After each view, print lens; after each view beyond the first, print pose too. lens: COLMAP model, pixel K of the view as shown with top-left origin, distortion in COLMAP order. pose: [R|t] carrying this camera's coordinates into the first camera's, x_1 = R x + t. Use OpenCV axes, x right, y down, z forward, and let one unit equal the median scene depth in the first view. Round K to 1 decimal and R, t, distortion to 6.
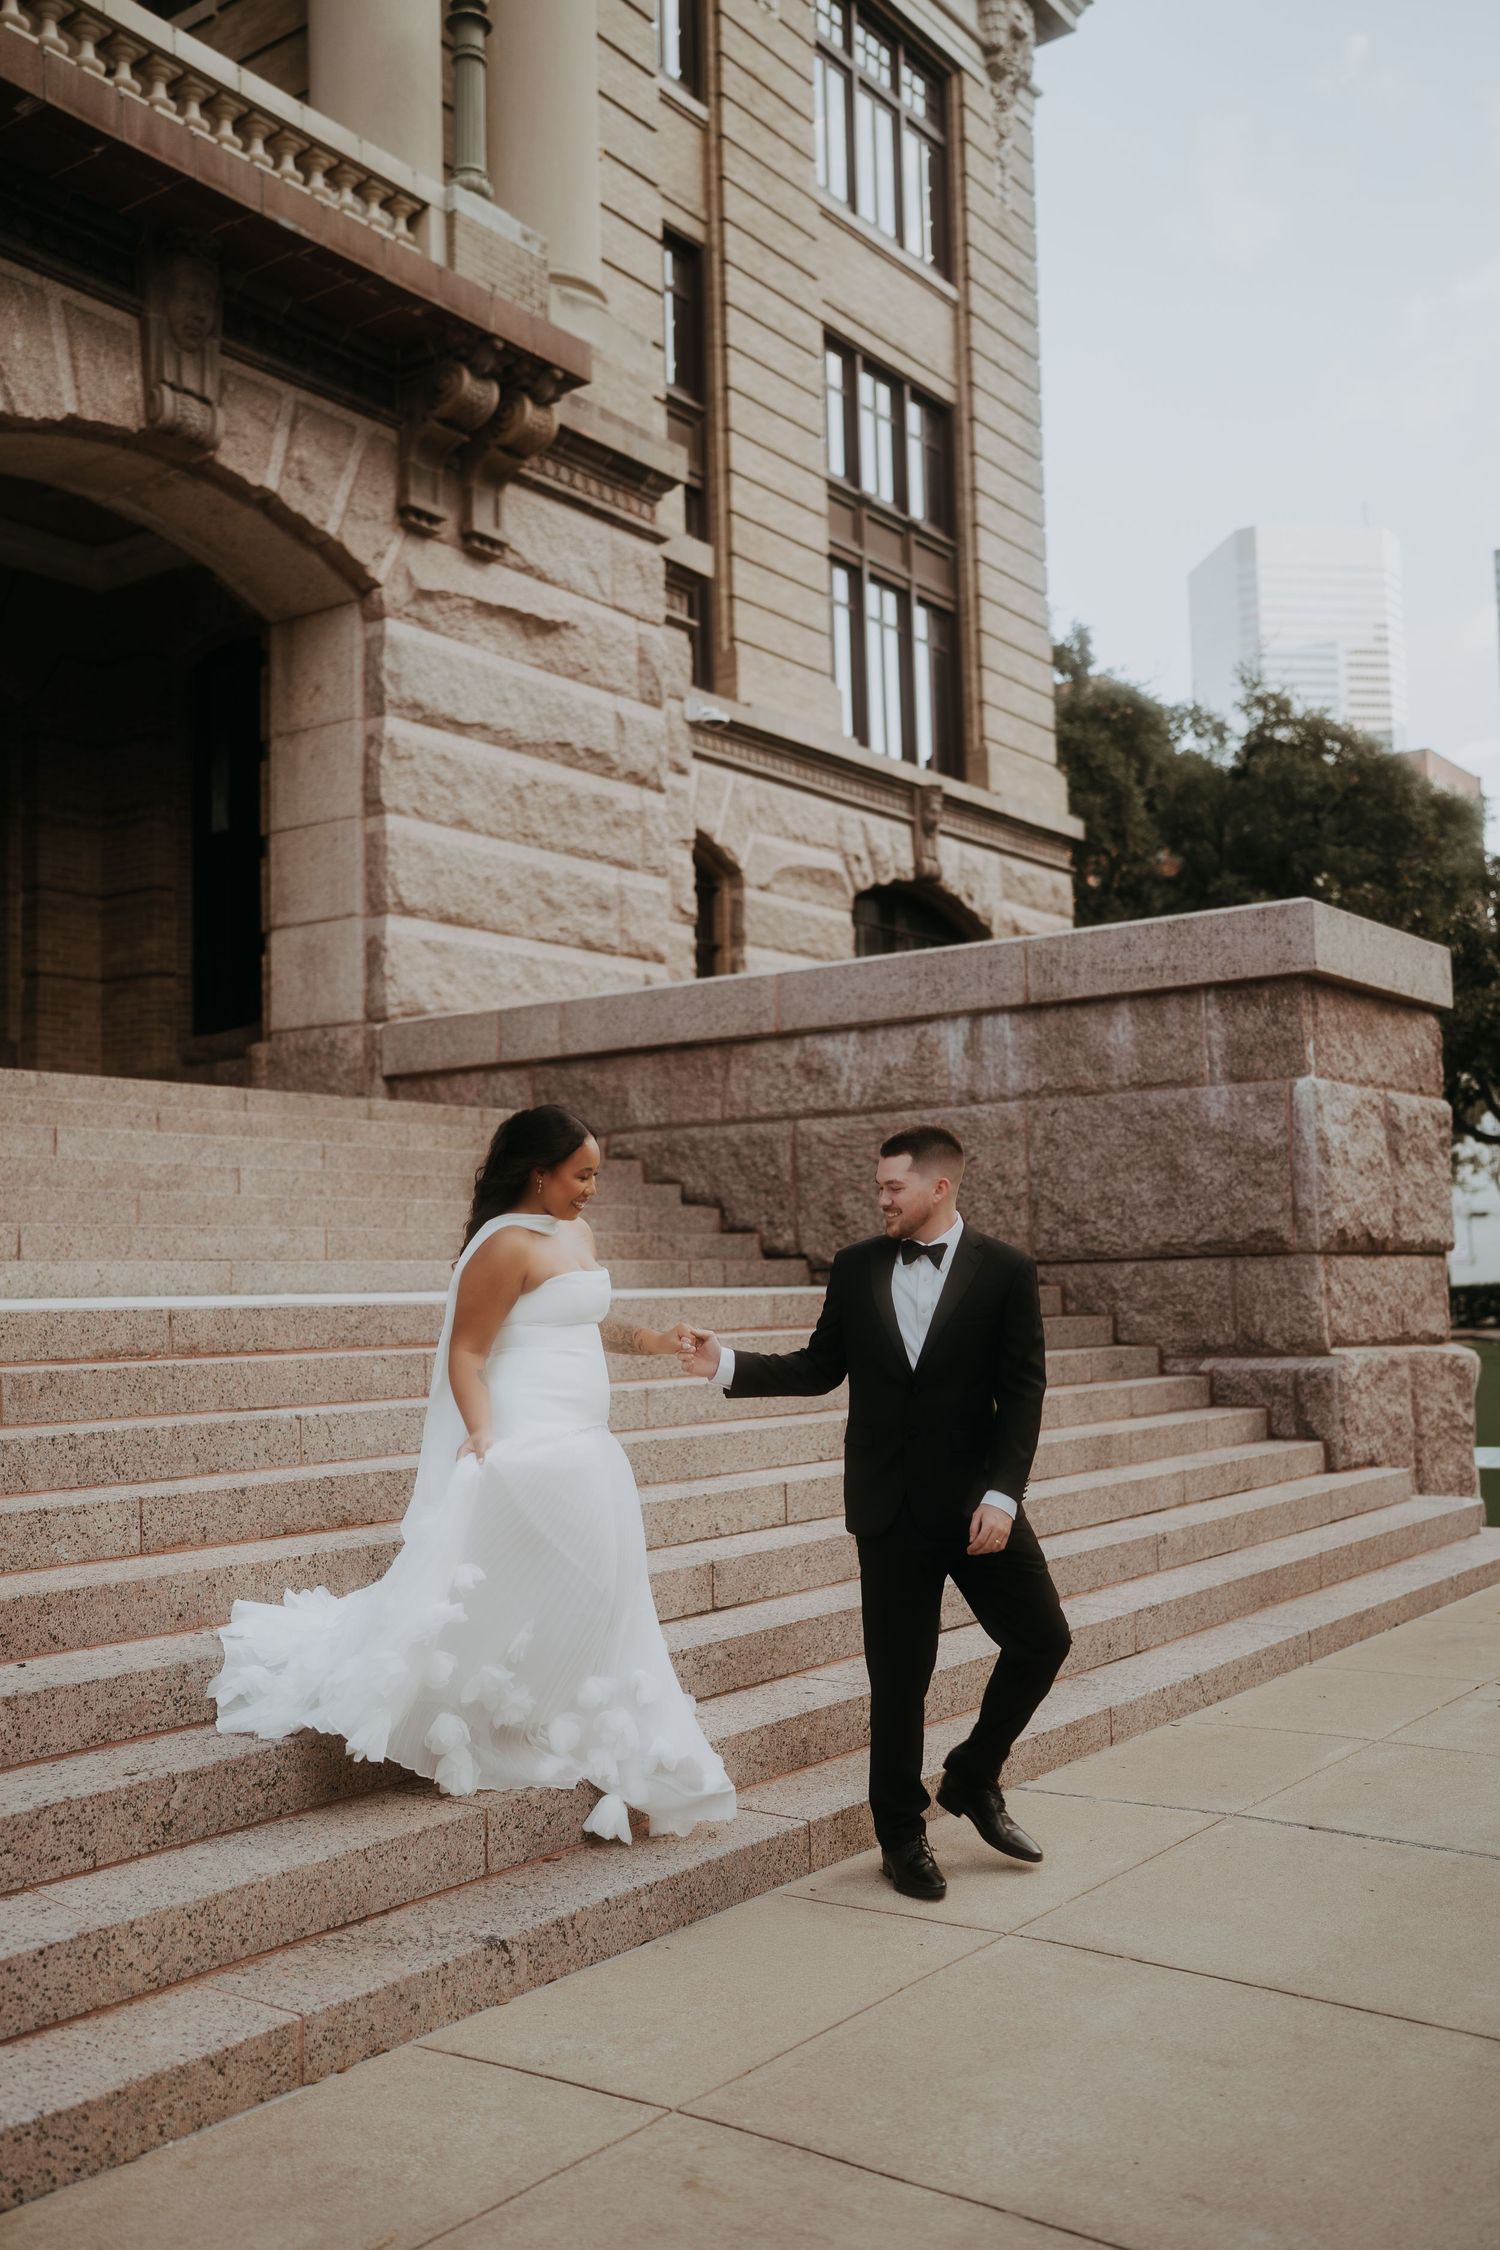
lens RADIAL K [[2156.5, 0, 750.0], [0, 2156.5, 1125.0], [0, 0, 1]] dist [-0.039338, 0.124929]
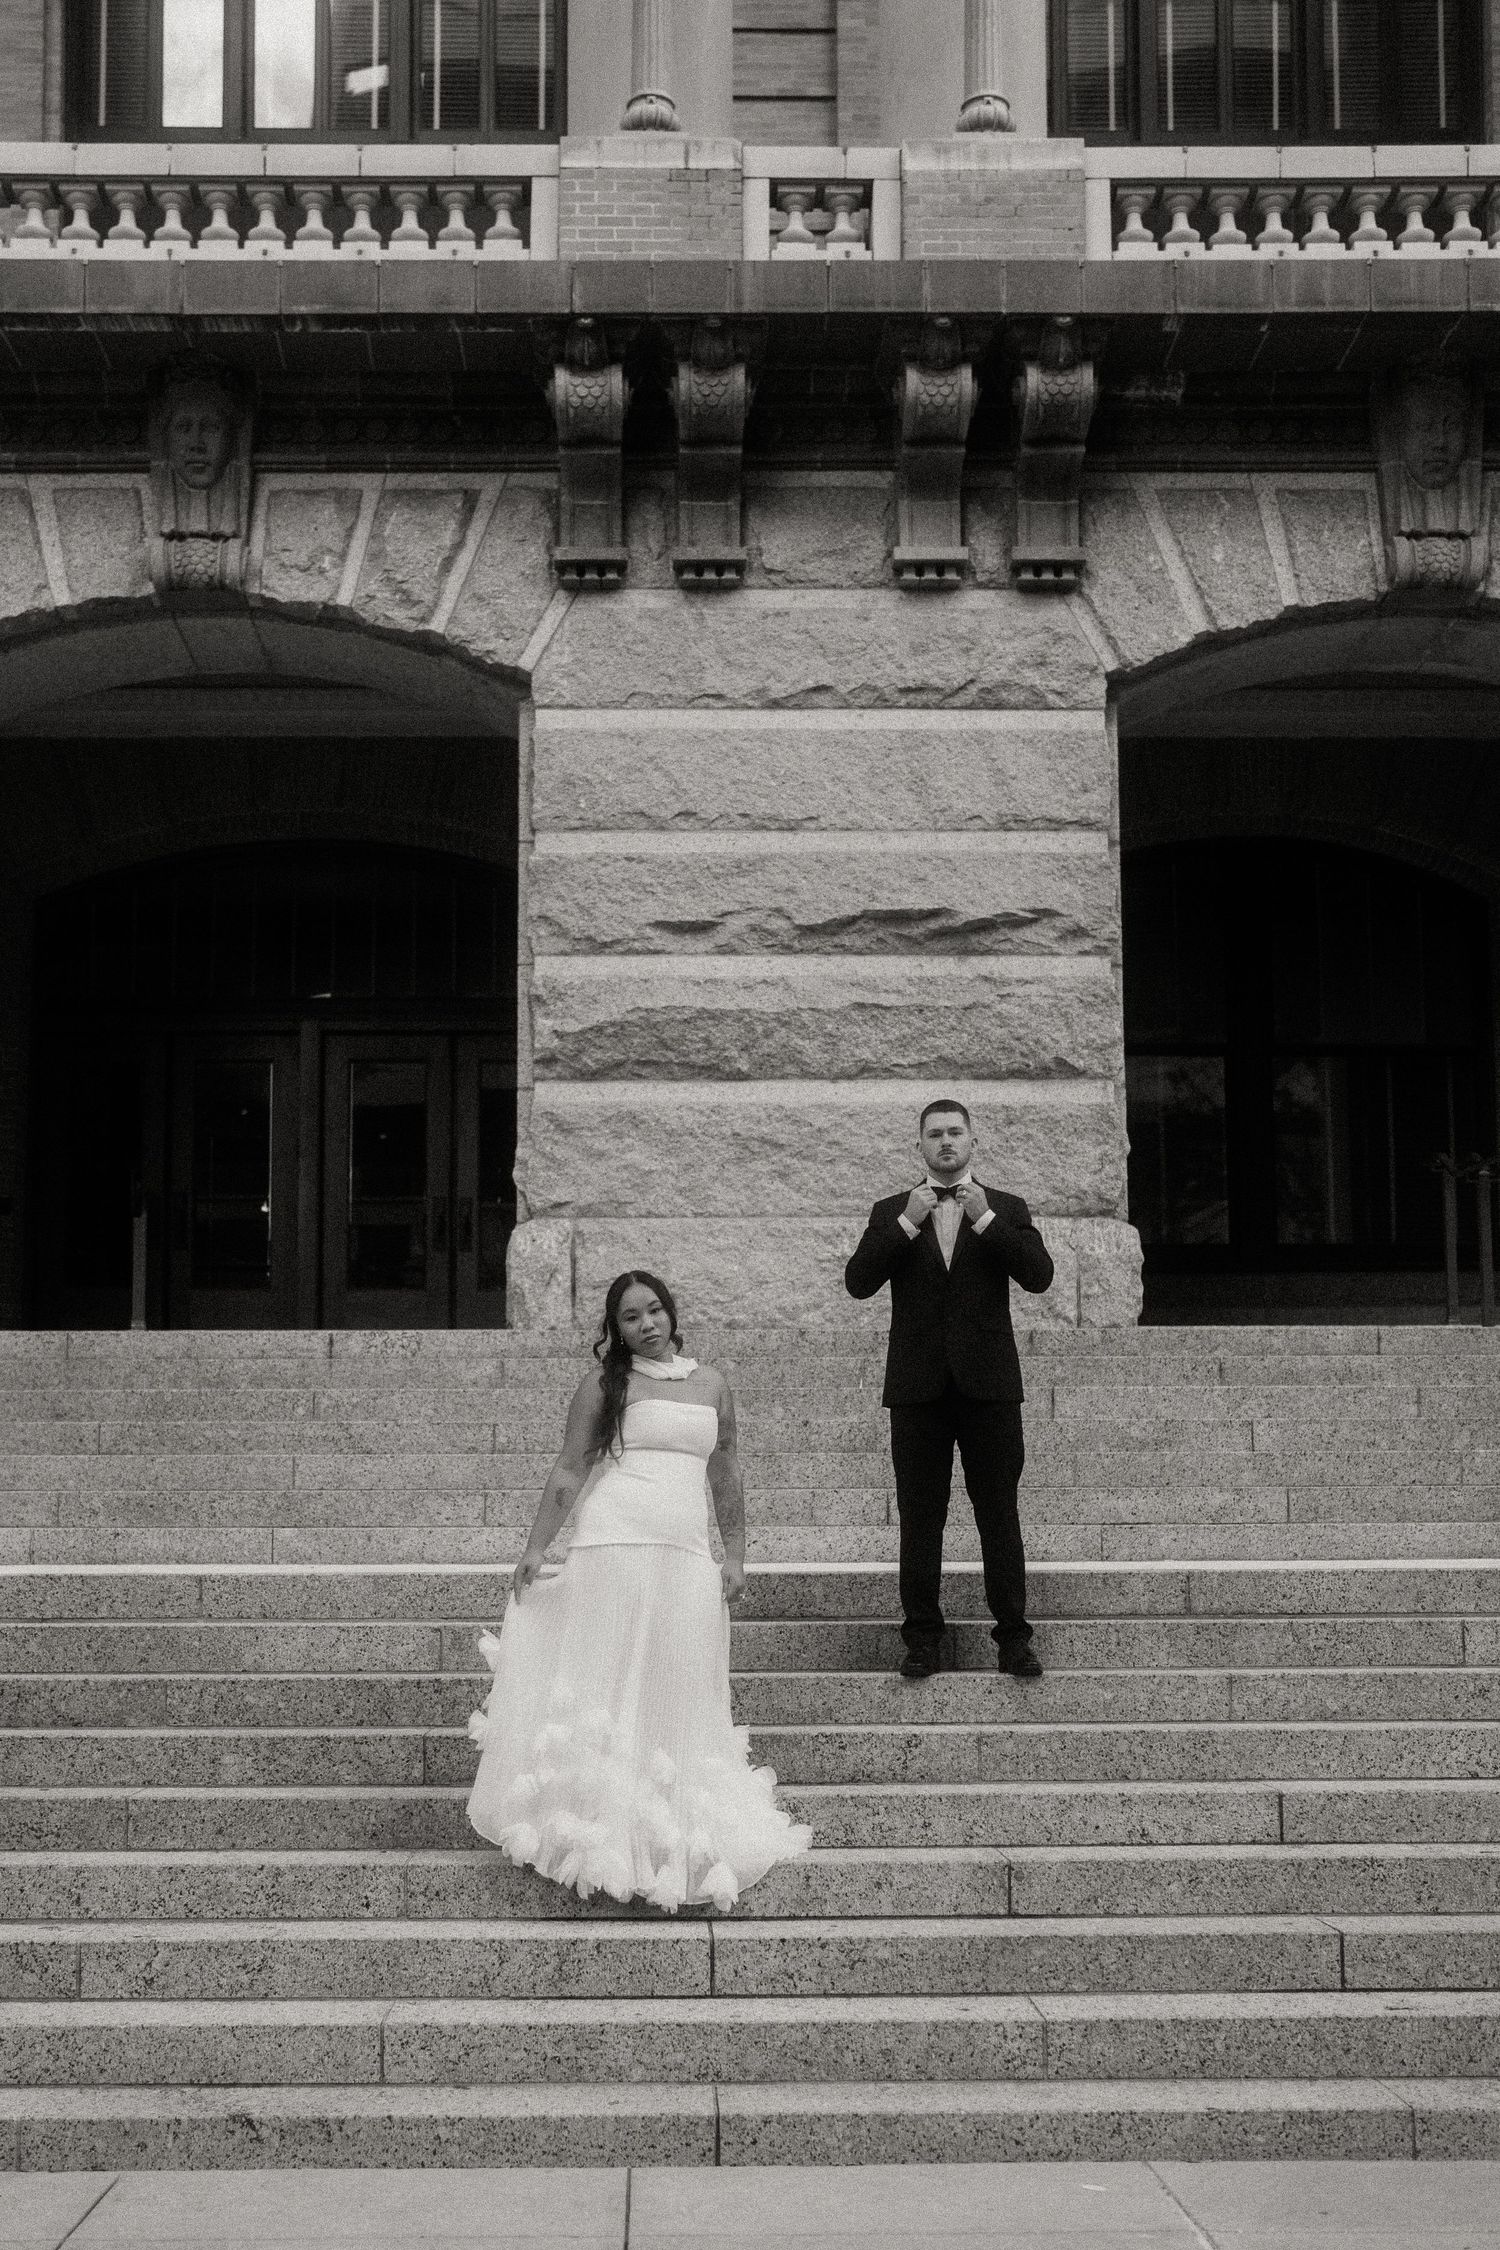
lens RADIAL K [[2558.6, 0, 664.5], [0, 2558.6, 1310.6], [0, 0, 1]] dist [-0.042380, 0.129933]
pose [[0.588485, -0.064611, -0.805922, 0.335976], [0.053648, 0.997725, -0.040814, 0.002701], [0.806726, -0.019218, 0.590613, 0.107081]]
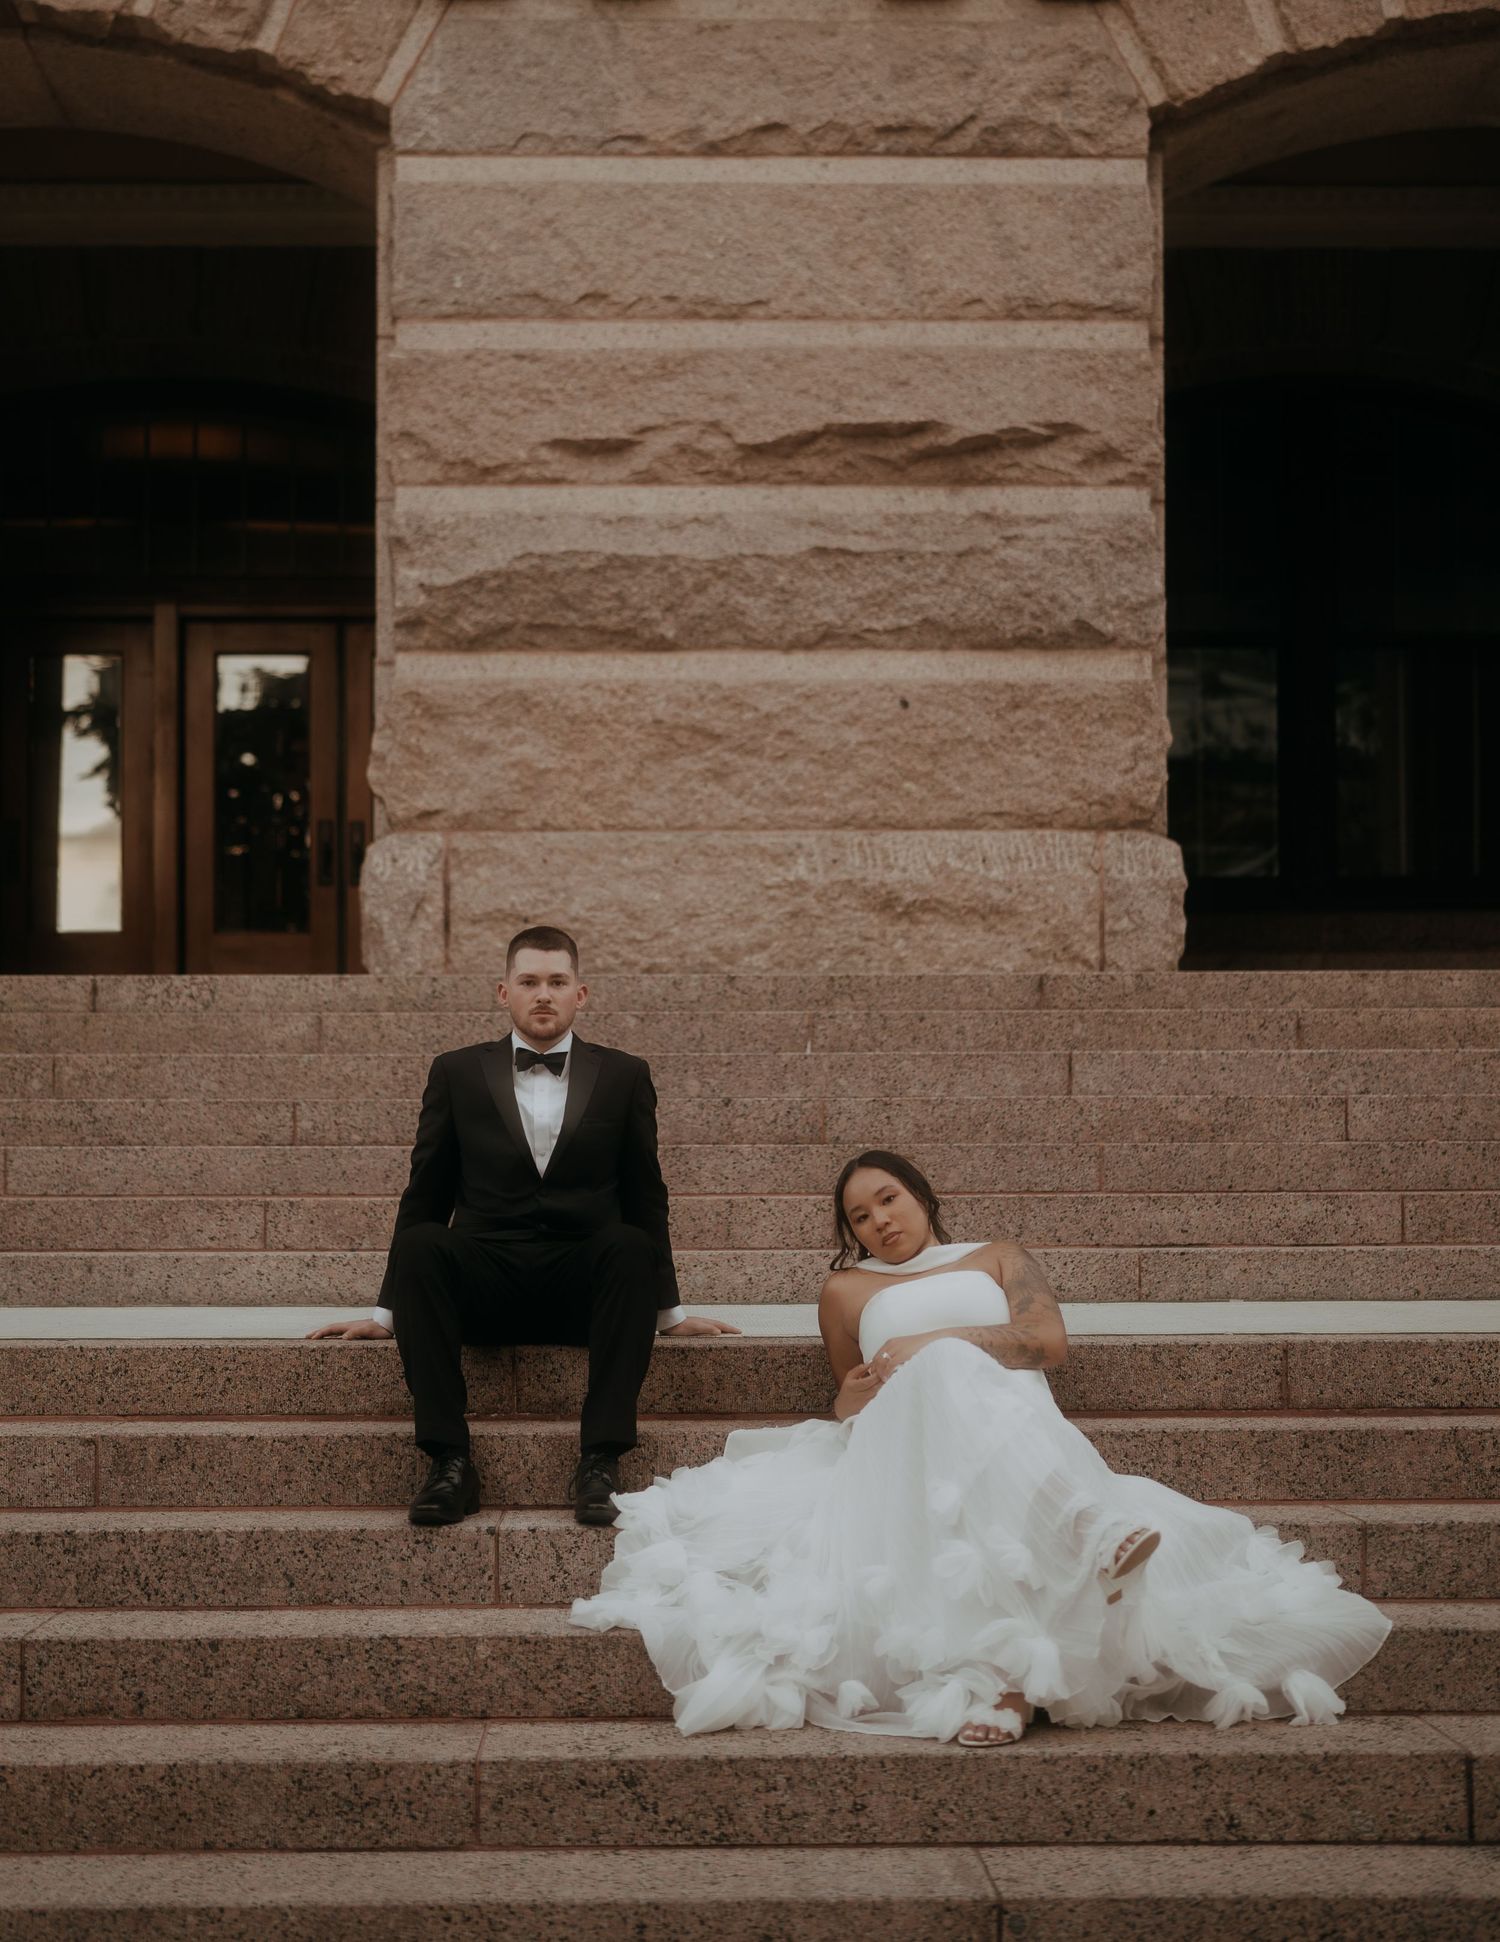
lens RADIAL K [[2533.1, 0, 679.7], [0, 2533.1, 1181.9], [0, 0, 1]] dist [0.002632, -0.047651]
pose [[0.591191, 0.001692, -0.806530, 0.182210], [0.053662, 0.997699, 0.041428, 0.001447], [0.804744, -0.067772, 0.589740, 0.255403]]
